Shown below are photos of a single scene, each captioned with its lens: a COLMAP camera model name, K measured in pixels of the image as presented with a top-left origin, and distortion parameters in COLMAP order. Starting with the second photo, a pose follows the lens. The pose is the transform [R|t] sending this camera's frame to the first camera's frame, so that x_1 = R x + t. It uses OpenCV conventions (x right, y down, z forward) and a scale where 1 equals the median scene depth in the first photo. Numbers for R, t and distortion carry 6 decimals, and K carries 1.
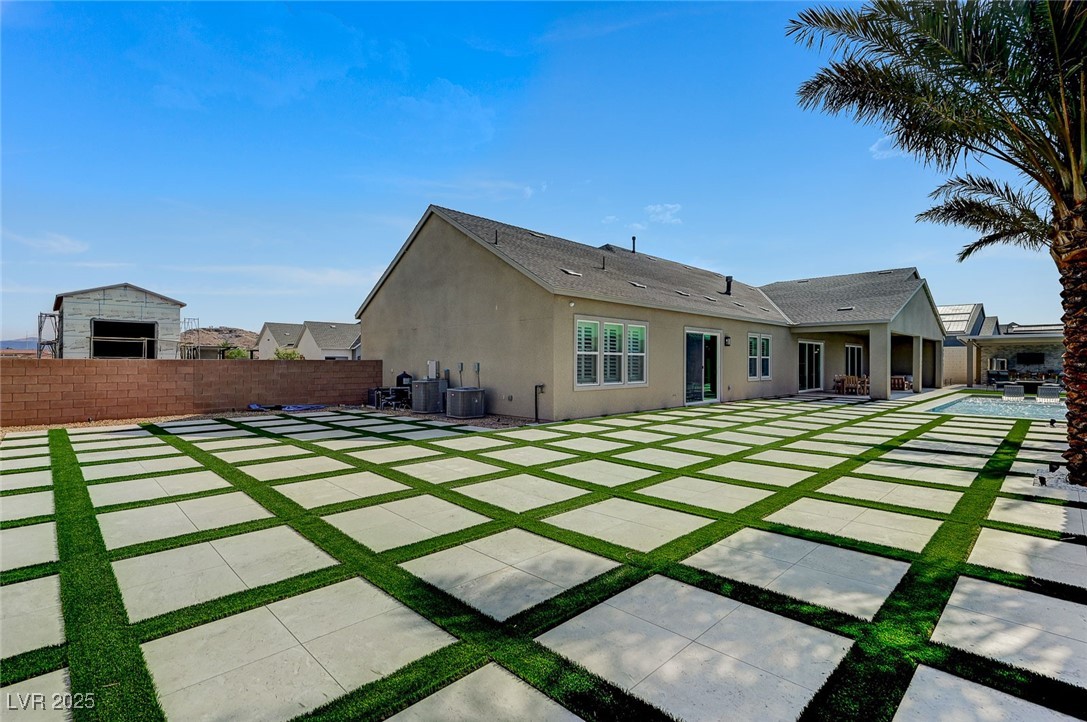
lens RADIAL K [[500.9, 0, 546.6], [0, 500.9, 360.9], [0, 0, 1]] dist [0.003903, 0.001050]
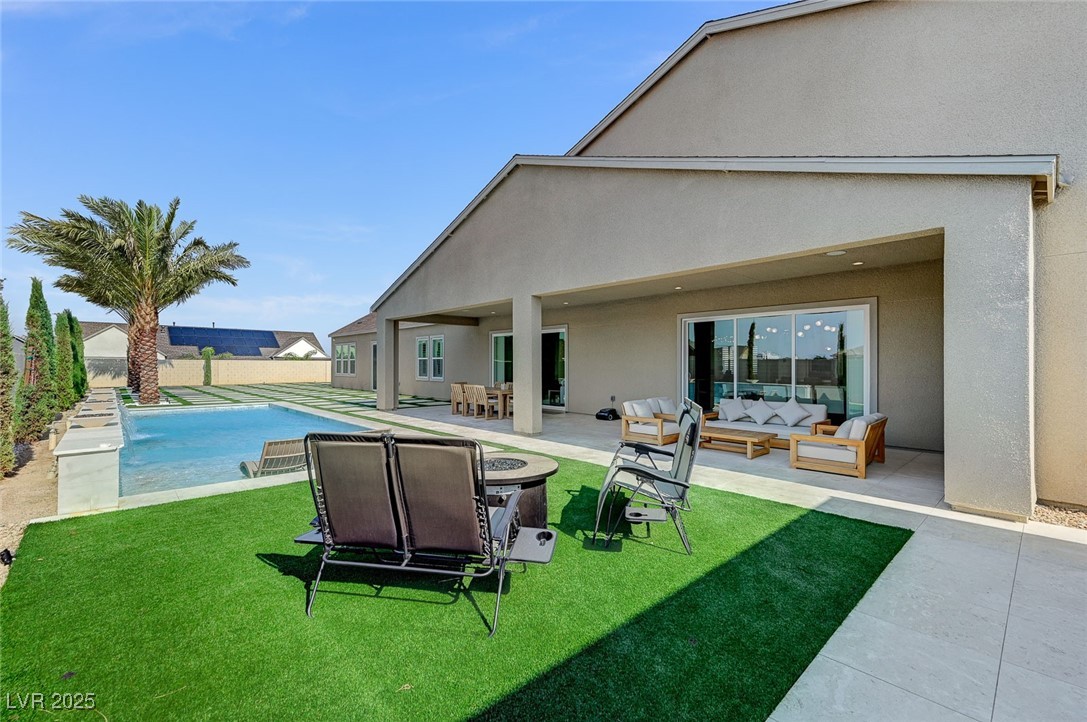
lens RADIAL K [[462.3, 0, 541.2], [0, 462.3, 360.3], [0, 0, 1]] dist [0.019277, 0.000007]
pose [[-0.028139, -0.013528, -0.999512, 1.734721], [0.000708, 0.999908, -0.013554, 0.012938], [0.999604, -0.001089, -0.028127, 1.585572]]
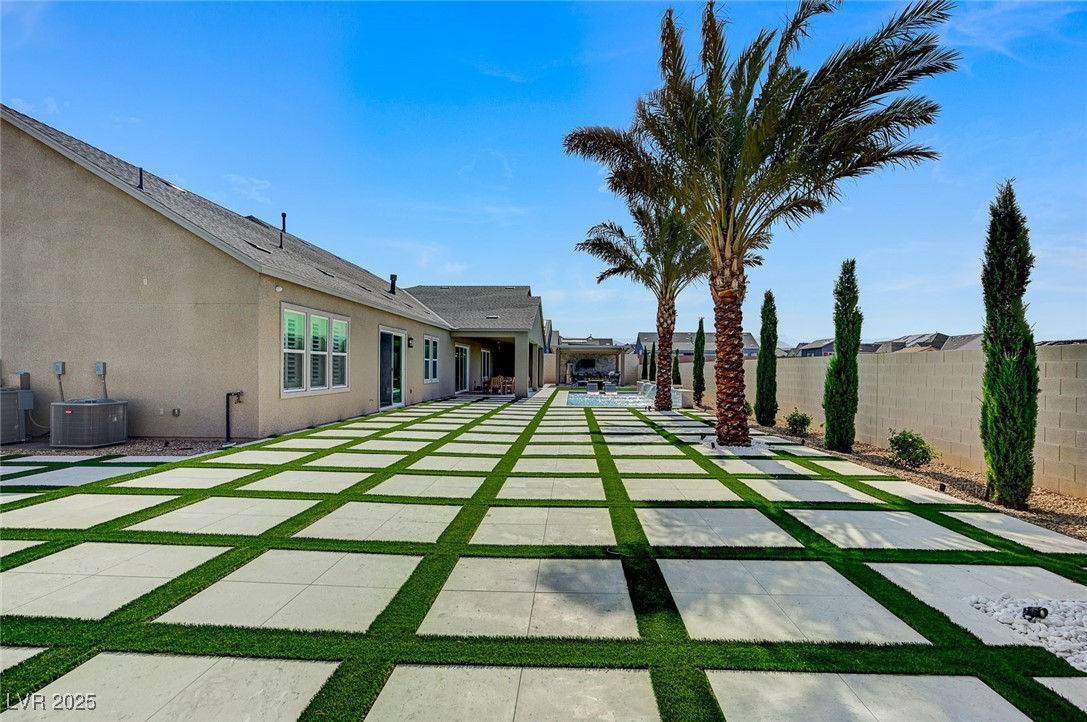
lens RADIAL K [[531.6, 0, 546.1], [0, 531.6, 372.3], [0, 0, 1]] dist [0.001188, 0.000529]
pose [[0.734030, -0.003092, 0.679110, -0.162219], [-0.007527, 0.999891, 0.012689, 0.003735], [-0.679075, -0.014426, 0.733927, 0.076084]]
